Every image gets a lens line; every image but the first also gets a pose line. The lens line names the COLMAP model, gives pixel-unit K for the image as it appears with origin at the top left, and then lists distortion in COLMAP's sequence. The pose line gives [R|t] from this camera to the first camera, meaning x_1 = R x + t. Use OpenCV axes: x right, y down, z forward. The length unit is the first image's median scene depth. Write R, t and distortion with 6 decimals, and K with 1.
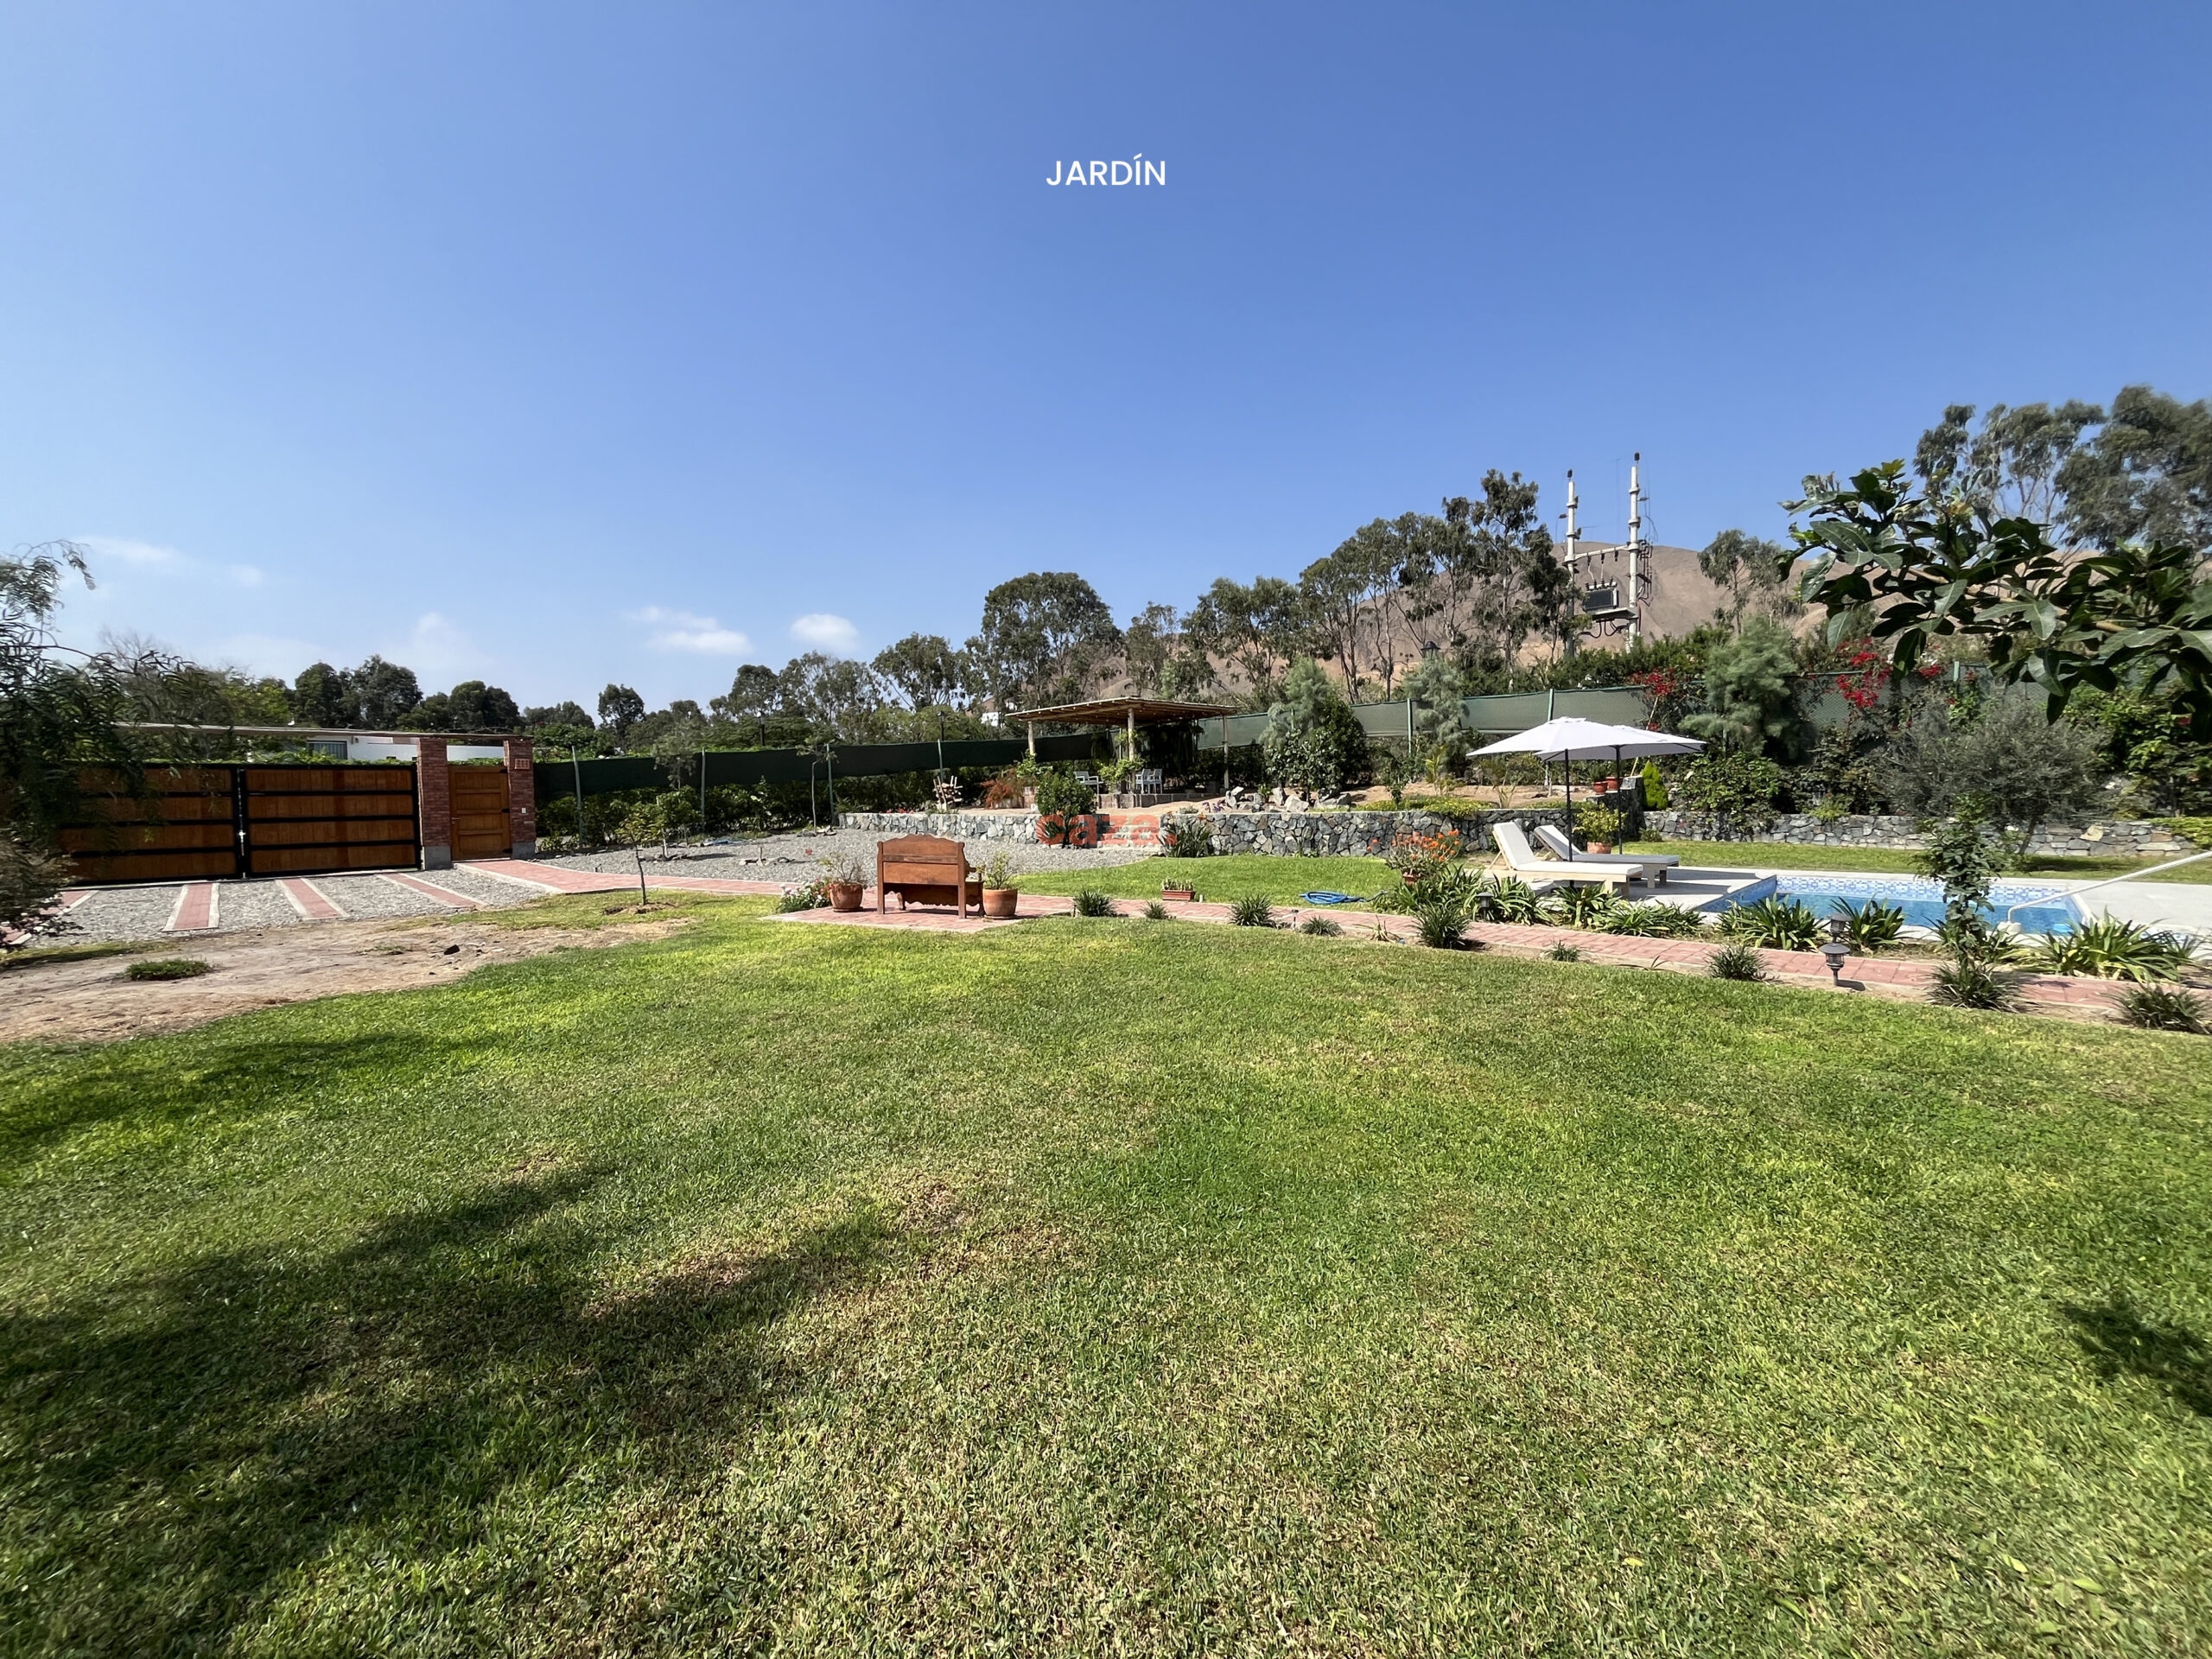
lens RADIAL K [[893.6, 0, 1102.2], [0, 893.6, 837.5], [0, 0, 1]] dist [-0.000530, -0.000140]
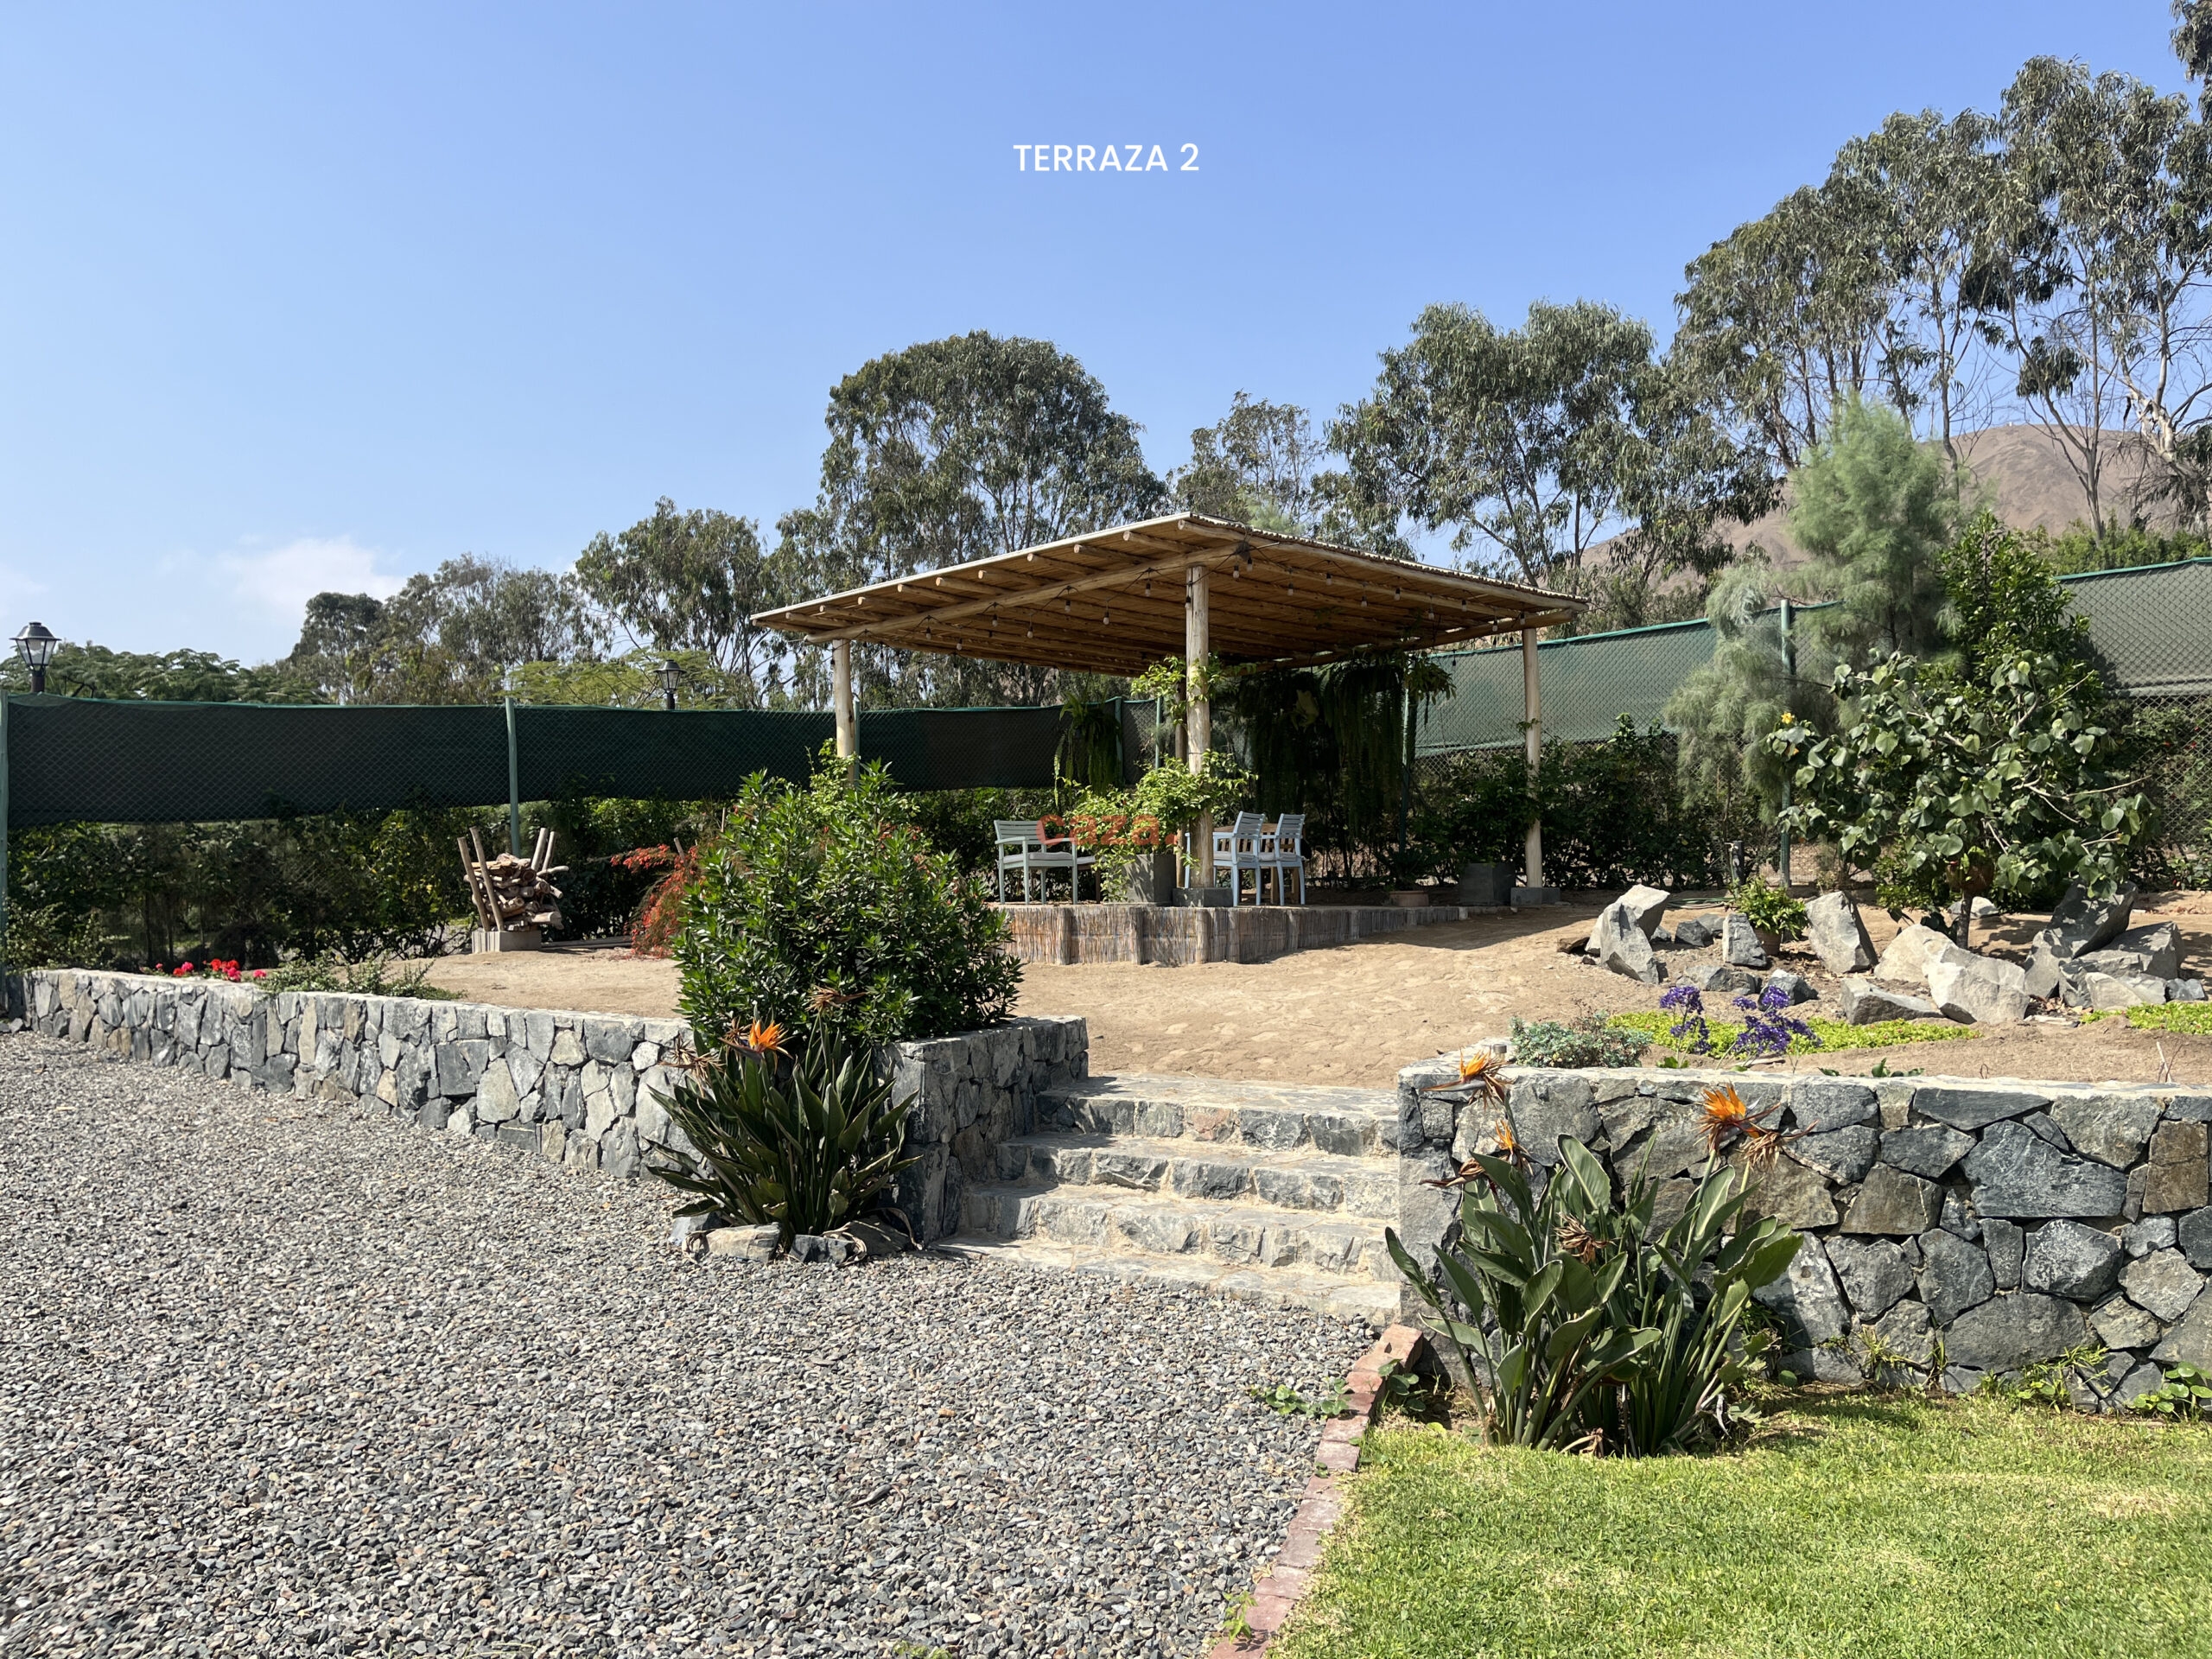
lens RADIAL K [[1671.9, 0, 1104.5], [0, 1671.9, 827.6], [0, 0, 1]] dist [0.043581, -0.051923]
pose [[0.999797, 0.015822, -0.012484, 0.008357], [-0.016822, 0.996281, -0.084503, -0.020124], [0.011101, 0.084695, 0.996345, 0.343892]]
